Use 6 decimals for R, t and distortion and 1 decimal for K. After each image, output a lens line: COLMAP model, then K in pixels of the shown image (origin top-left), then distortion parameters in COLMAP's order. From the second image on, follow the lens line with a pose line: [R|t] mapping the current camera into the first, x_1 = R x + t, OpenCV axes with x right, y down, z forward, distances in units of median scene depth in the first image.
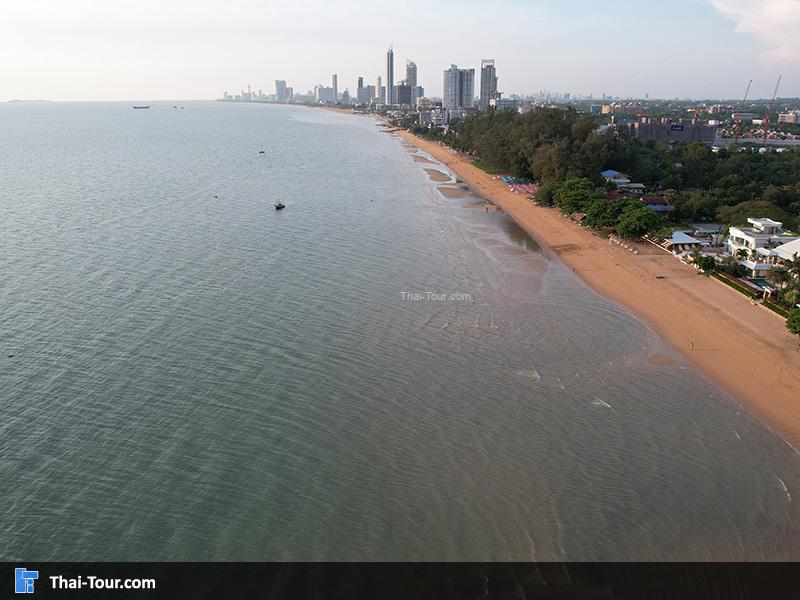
lens RADIAL K [[675.0, 0, 400.0], [0, 675.0, 300.0], [0, 0, 1]] dist [-0.066936, 0.017870]
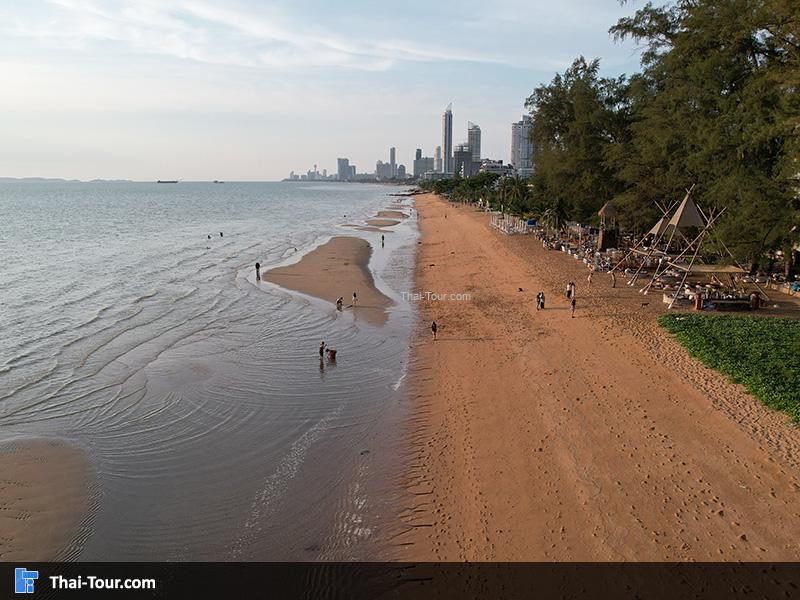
lens RADIAL K [[675.0, 0, 400.0], [0, 675.0, 300.0], [0, 0, 1]] dist [-0.066936, 0.017870]
pose [[0.994240, 0.018675, -0.105541, 0.012965], [-0.031032, 0.992684, -0.116688, -0.033224], [0.102590, 0.119291, 0.987545, 0.153193]]
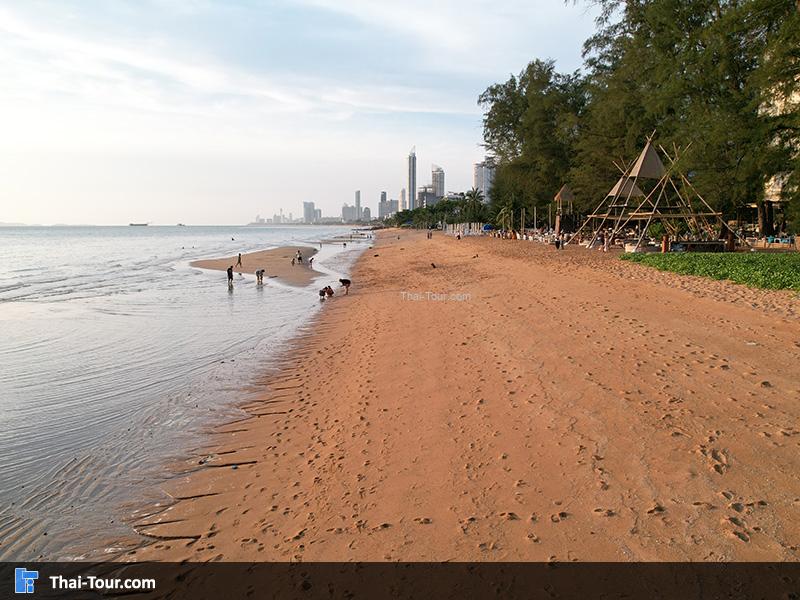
lens RADIAL K [[675.0, 0, 400.0], [0, 675.0, 300.0], [0, 0, 1]] dist [-0.066936, 0.017870]
pose [[0.998356, 0.004109, -0.057174, 0.013692], [-0.014433, 0.983310, -0.181365, -0.031532], [0.055474, 0.181892, 0.981753, 0.156038]]
